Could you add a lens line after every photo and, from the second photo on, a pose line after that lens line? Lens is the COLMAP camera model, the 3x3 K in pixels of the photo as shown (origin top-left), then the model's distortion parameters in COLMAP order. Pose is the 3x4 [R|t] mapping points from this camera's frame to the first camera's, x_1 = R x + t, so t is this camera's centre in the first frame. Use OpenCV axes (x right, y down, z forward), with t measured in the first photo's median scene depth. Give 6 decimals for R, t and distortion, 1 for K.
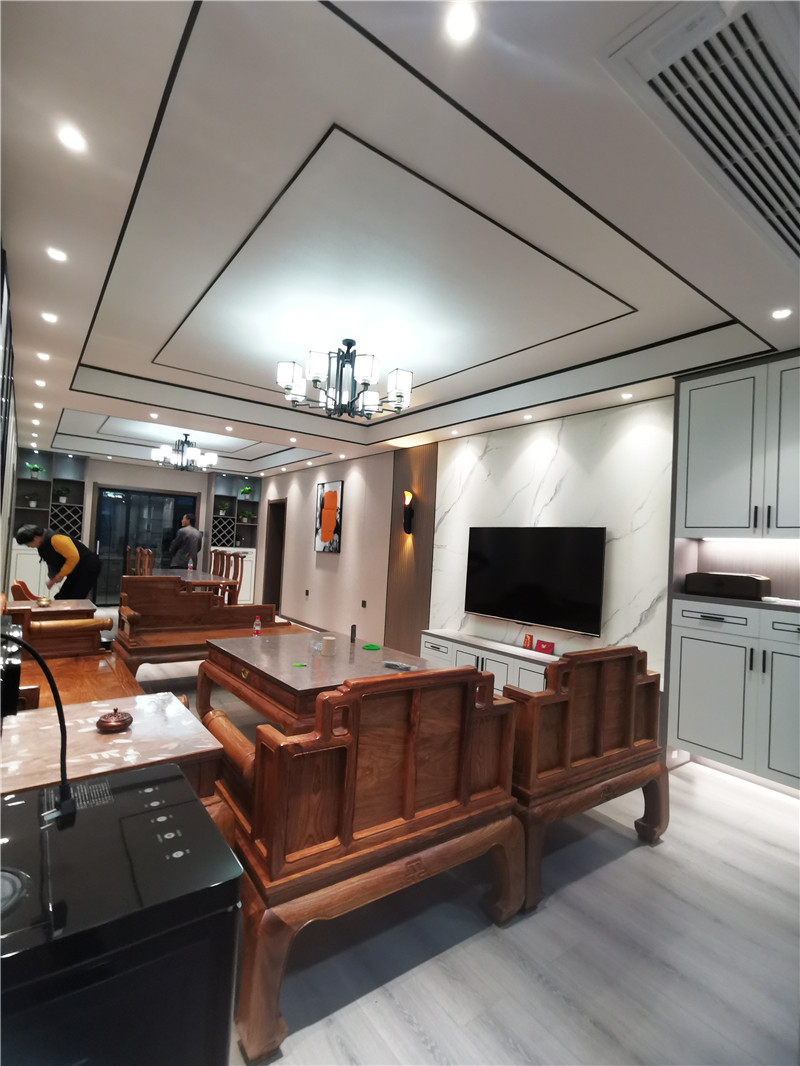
lens RADIAL K [[503.5, 0, 402.5], [0, 503.5, 533.3], [0, 0, 1]] dist [-0.017450, 0.002171]
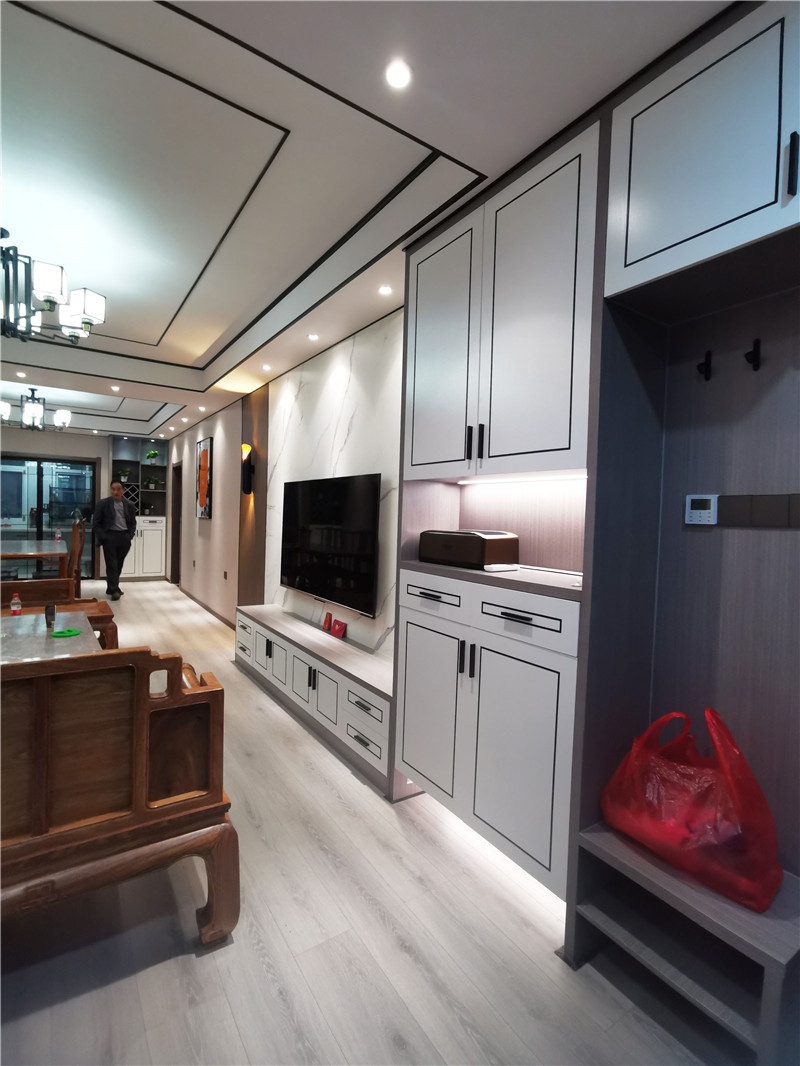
lens RADIAL K [[503.5, 0, 398.8], [0, 503.5, 535.3], [0, 0, 1]] dist [-0.017450, 0.002171]
pose [[0.999000, -0.019652, -0.040159, 0.298926], [0.022344, 0.997452, 0.067747, 0.019025], [0.038725, -0.068577, 0.996894, 0.153601]]
